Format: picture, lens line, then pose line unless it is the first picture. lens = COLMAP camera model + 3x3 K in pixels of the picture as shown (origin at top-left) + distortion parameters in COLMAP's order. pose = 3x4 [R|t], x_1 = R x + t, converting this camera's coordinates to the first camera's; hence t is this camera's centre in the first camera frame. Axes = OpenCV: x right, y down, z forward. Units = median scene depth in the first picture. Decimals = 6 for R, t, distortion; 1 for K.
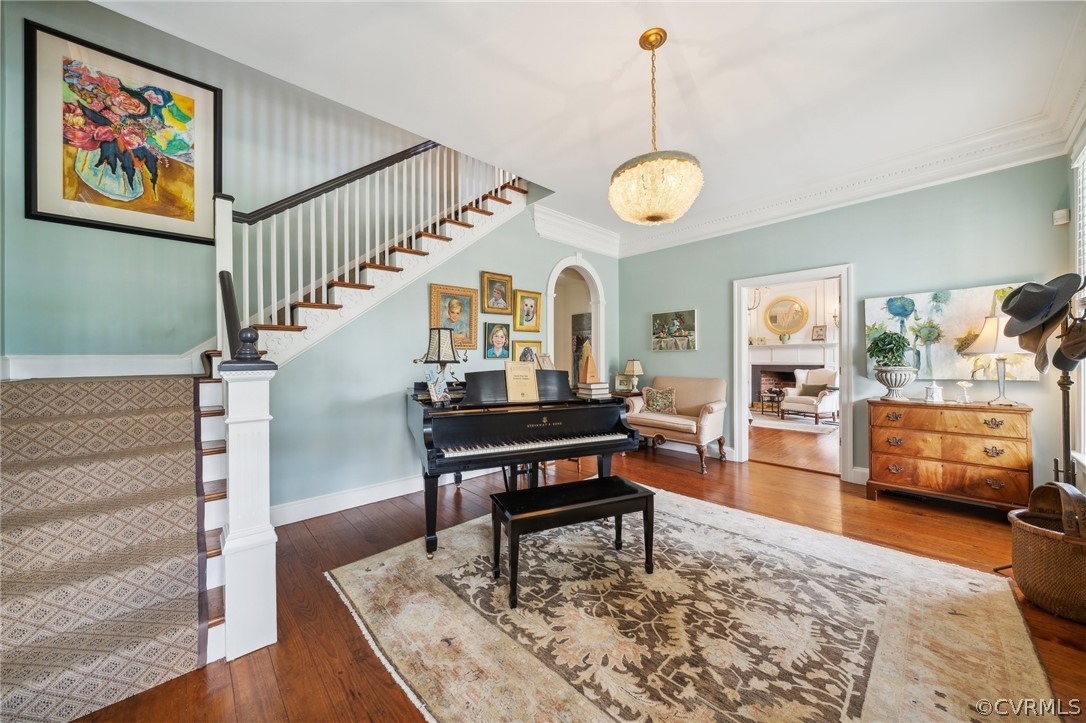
lens RADIAL K [[377.5, 0, 543.1], [0, 377.5, 360.1], [0, 0, 1]] dist [-0.002948, -0.000680]
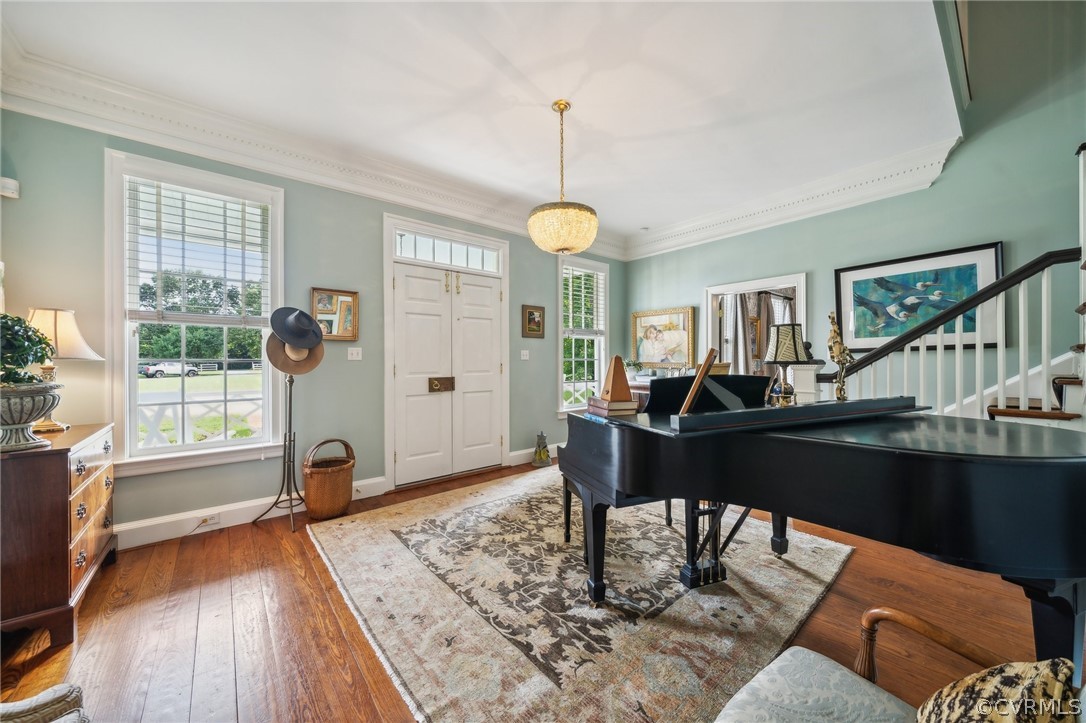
lens RADIAL K [[404.7, 0, 548.2], [0, 404.7, 359.6], [0, 0, 1]] dist [-0.005710, 0.000351]
pose [[-0.999190, 0.012801, 0.038146, 0.276864], [0.012764, 0.999918, -0.001209, -0.005551], [-0.038158, -0.000721, -0.999271, 2.203777]]
